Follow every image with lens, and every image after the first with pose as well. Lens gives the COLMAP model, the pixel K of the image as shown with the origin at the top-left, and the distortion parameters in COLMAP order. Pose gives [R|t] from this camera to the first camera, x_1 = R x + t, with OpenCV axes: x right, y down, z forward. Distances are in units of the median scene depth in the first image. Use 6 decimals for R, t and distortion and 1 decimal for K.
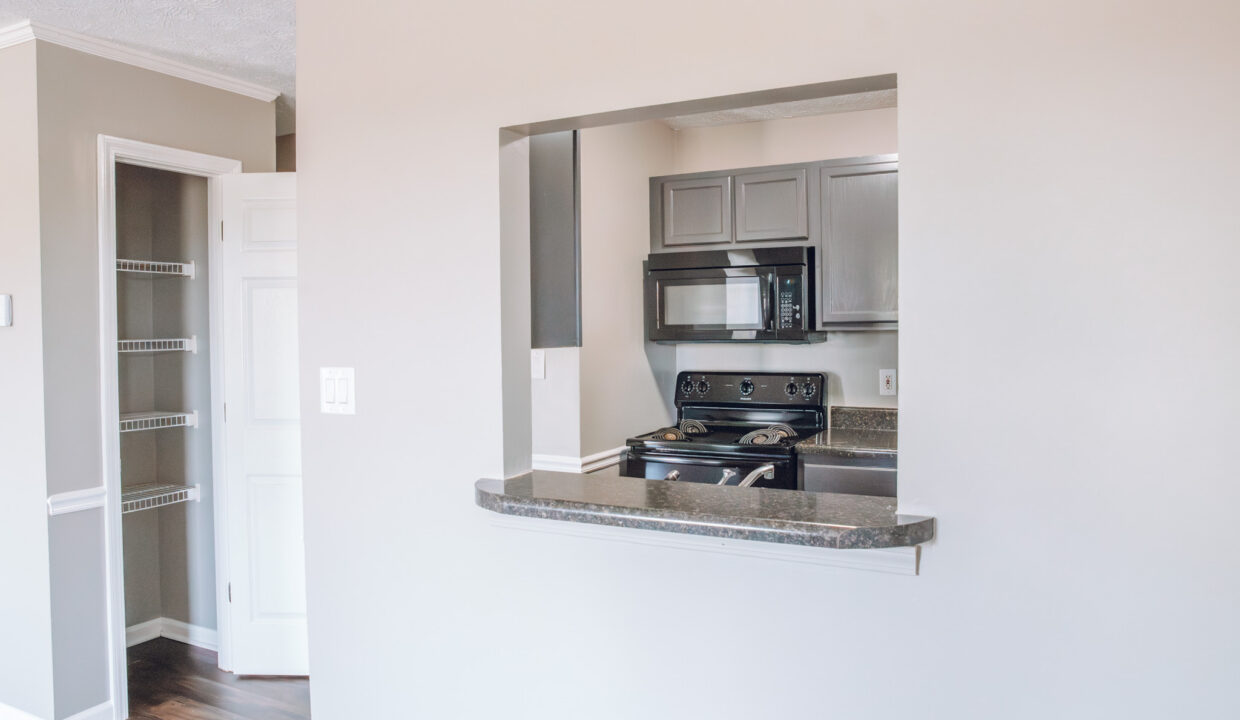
lens RADIAL K [[865.7, 0, 623.1], [0, 865.7, 353.4], [0, 0, 1]] dist [-0.034357, 0.001516]
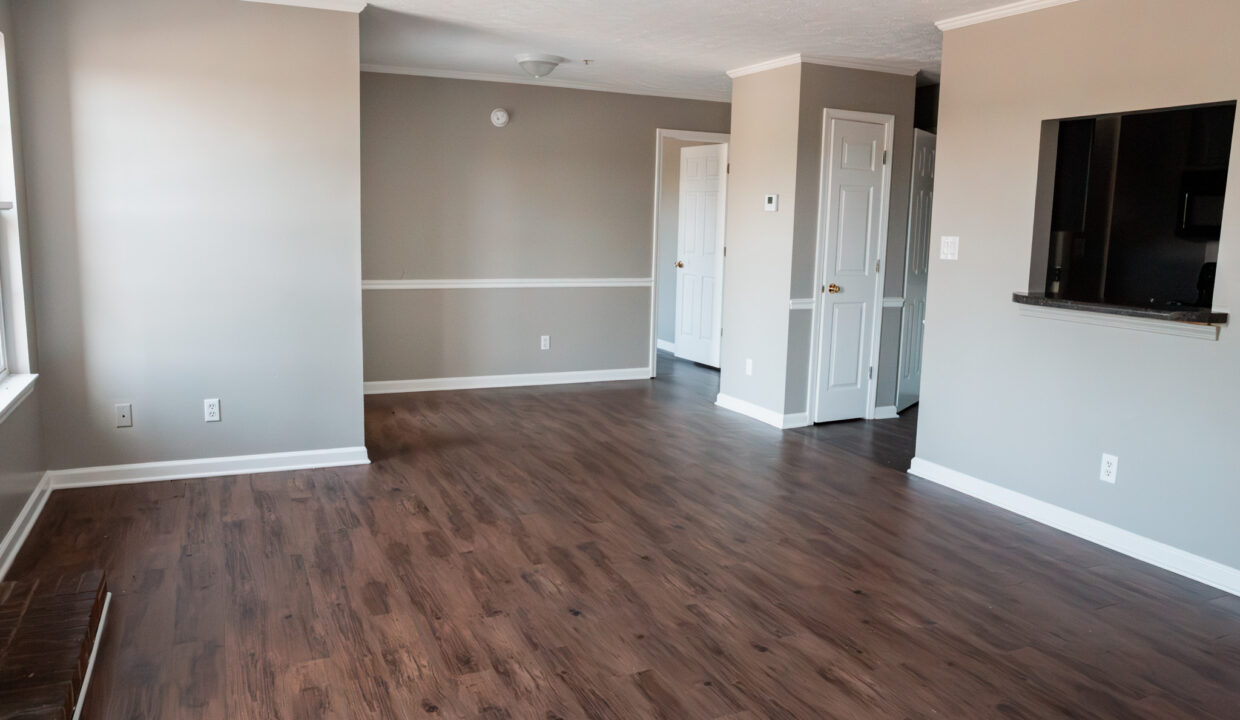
lens RADIAL K [[865.7, 0, 623.1], [0, 865.7, 353.4], [0, 0, 1]] dist [-0.034357, 0.001516]
pose [[0.792732, 0.122226, -0.597190, 0.308156], [-0.050399, 0.989479, 0.135614, 0.052603], [0.607483, -0.077407, 0.790552, -1.114022]]
